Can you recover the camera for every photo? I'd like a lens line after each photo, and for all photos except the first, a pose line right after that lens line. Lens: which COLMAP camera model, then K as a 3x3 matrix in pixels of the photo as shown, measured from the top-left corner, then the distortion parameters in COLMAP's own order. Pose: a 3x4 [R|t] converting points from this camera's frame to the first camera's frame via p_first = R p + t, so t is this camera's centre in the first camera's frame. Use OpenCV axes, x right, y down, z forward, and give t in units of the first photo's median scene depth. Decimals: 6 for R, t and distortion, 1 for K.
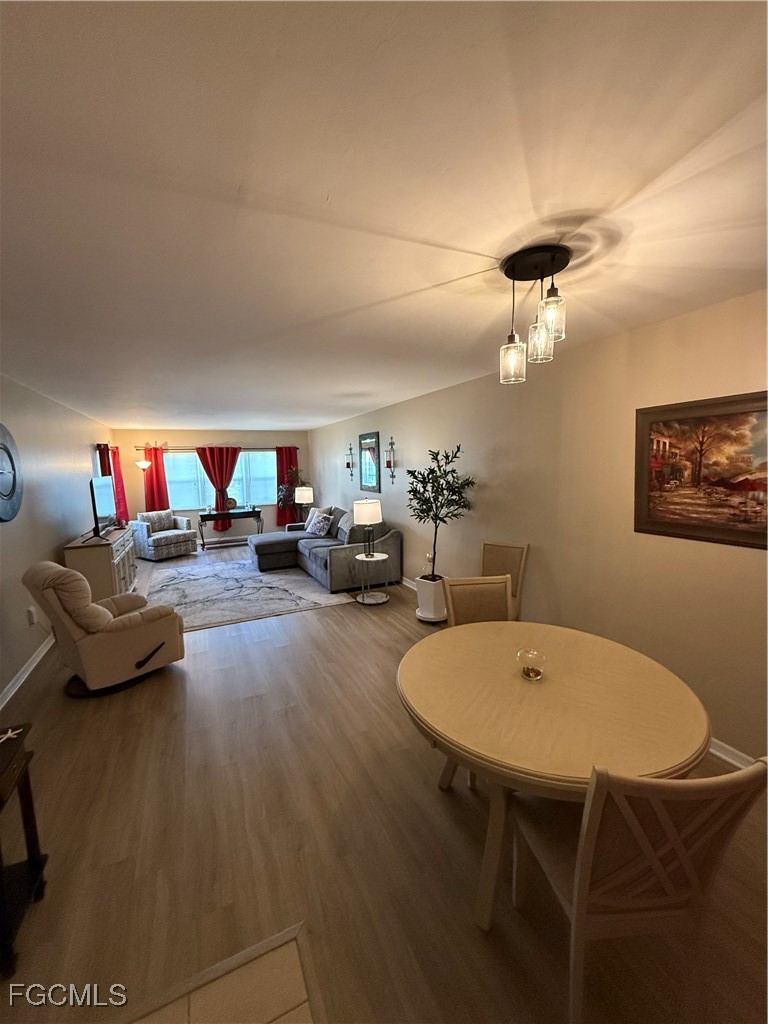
lens RADIAL K [[412.7, 0, 387.2], [0, 412.7, 509.7], [0, 0, 1]] dist [0.004220, -0.000725]
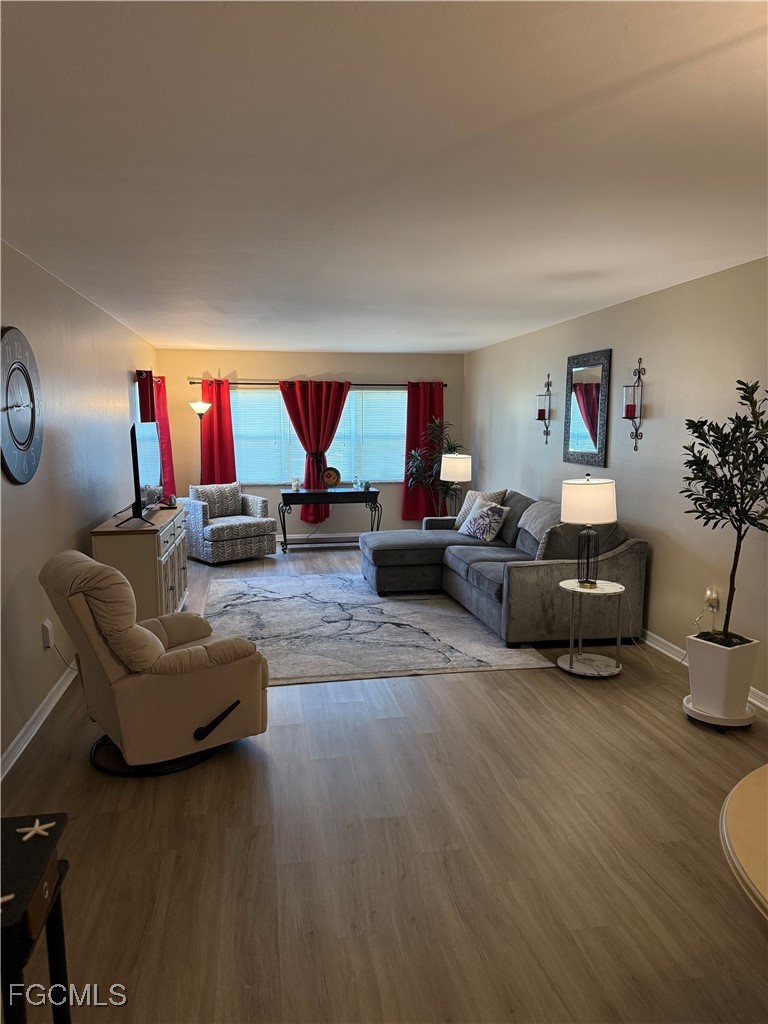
lens RADIAL K [[723.4, 0, 383.7], [0, 723.4, 517.2], [0, 0, 1]] dist [0.055337, -0.060671]
pose [[0.964174, 0.057704, -0.258919, -0.091063], [-0.051637, 0.998210, 0.030178, 0.018261], [0.260197, -0.015727, 0.965427, 0.058904]]
